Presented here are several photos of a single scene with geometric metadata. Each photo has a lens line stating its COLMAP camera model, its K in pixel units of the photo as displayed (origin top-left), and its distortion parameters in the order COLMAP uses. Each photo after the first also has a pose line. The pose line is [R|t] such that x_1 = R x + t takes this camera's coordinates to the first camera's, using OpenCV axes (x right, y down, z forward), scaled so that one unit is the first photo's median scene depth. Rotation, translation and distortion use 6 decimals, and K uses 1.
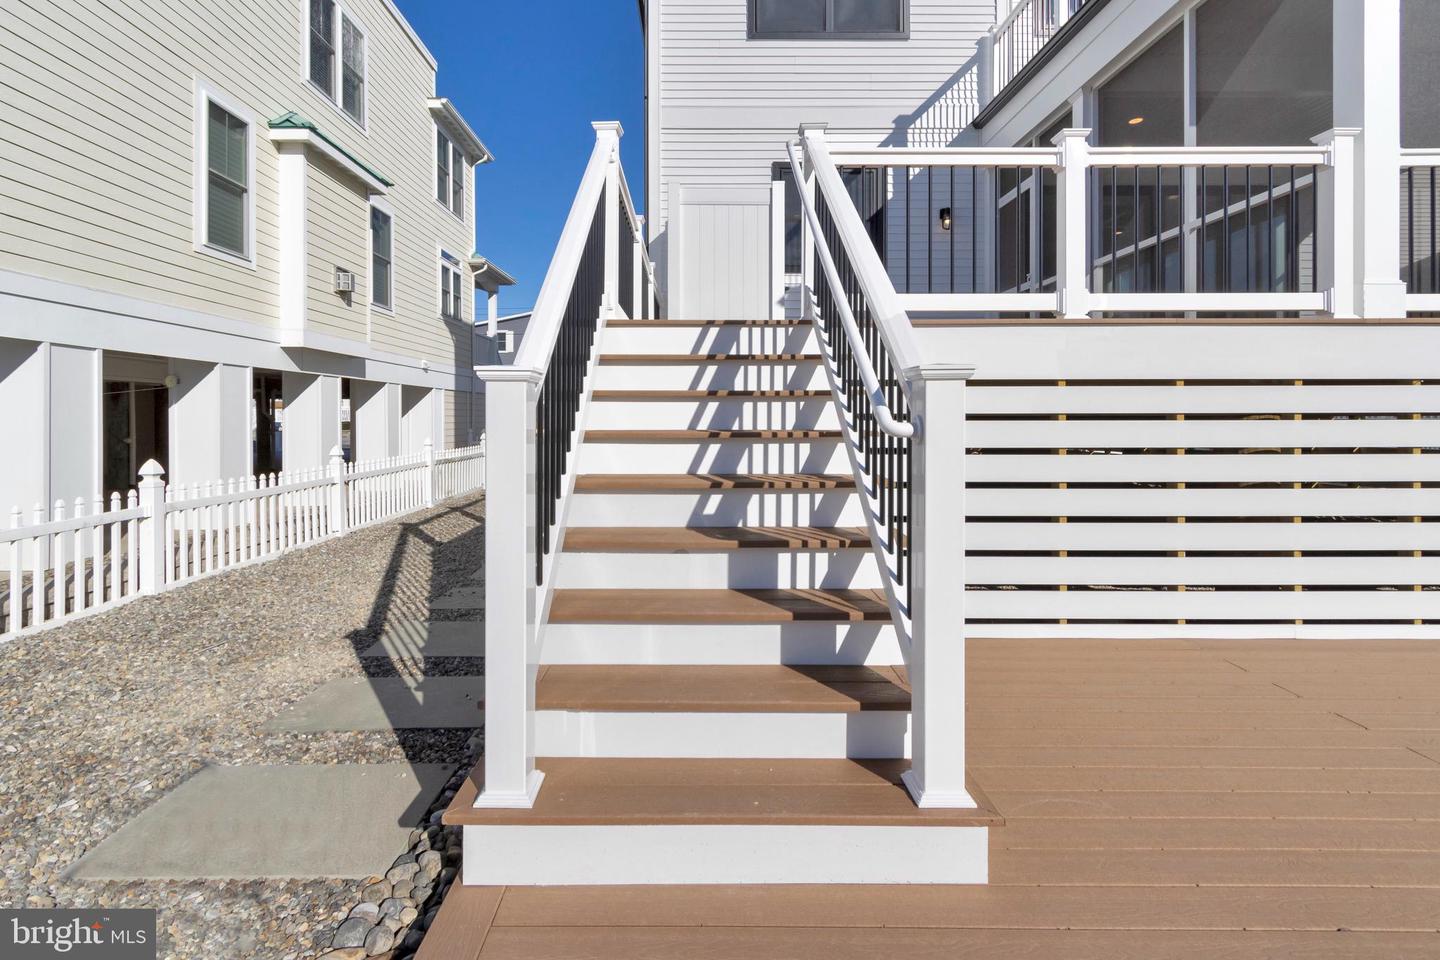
lens RADIAL K [[703.5, 0, 701.2], [0, 703.5, 422.1], [0, 0, 1]] dist [0.003202, -0.000311]
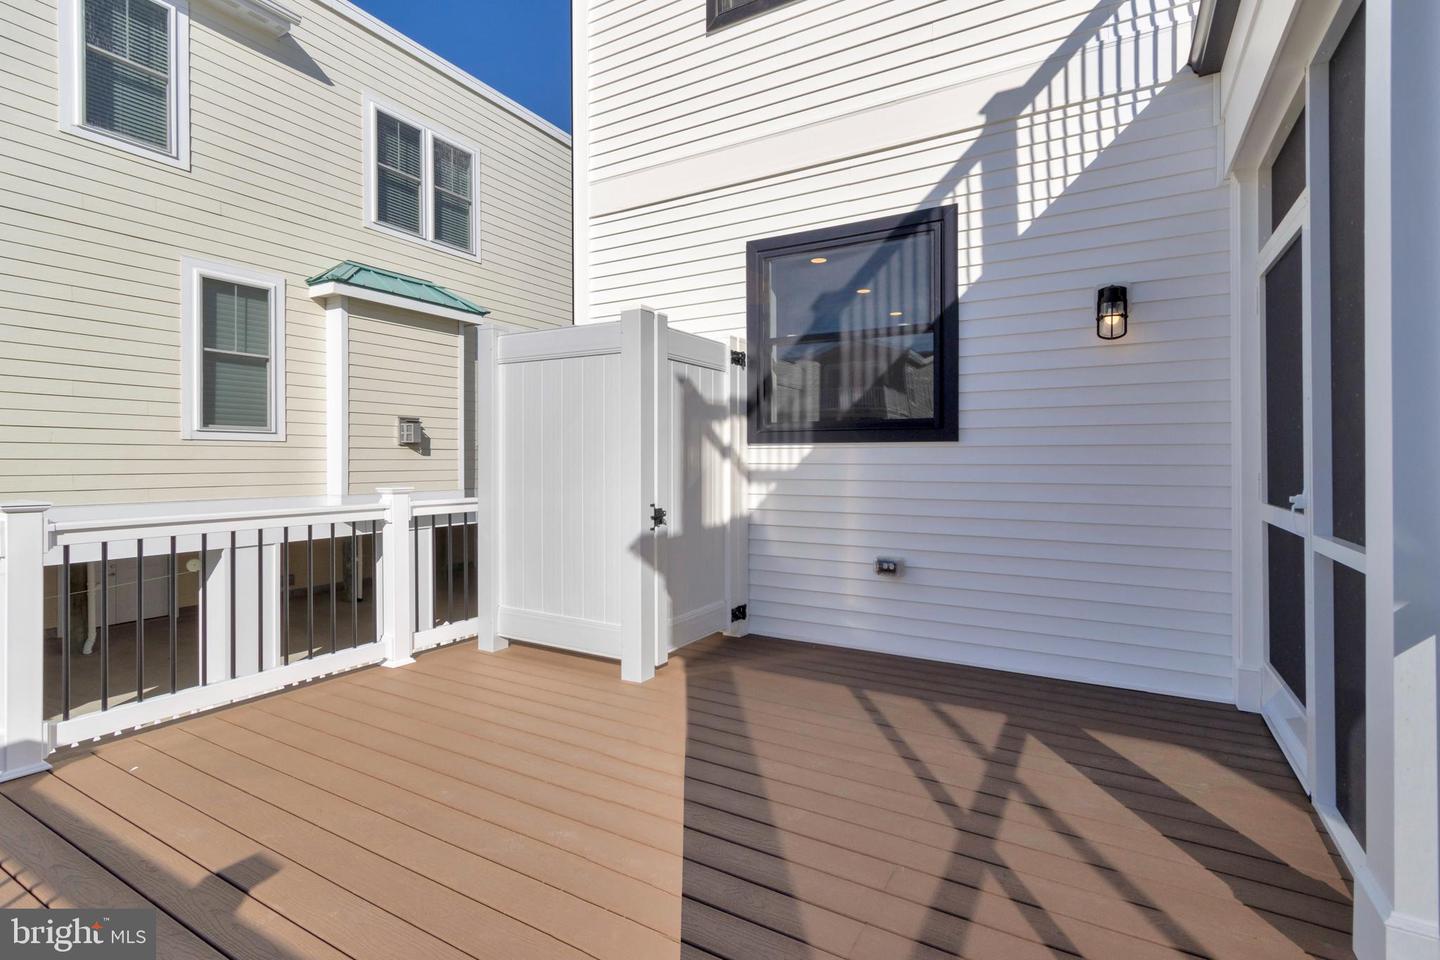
lens RADIAL K [[691.5, 0, 701.8], [0, 691.5, 465.5], [0, 0, 1]] dist [0.003478, 0.000151]
pose [[0.858847, 0.002079, -0.512228, 0.348040], [0.000179, 0.999990, 0.004358, -0.197822], [0.512233, -0.003835, 0.858838, 0.517491]]
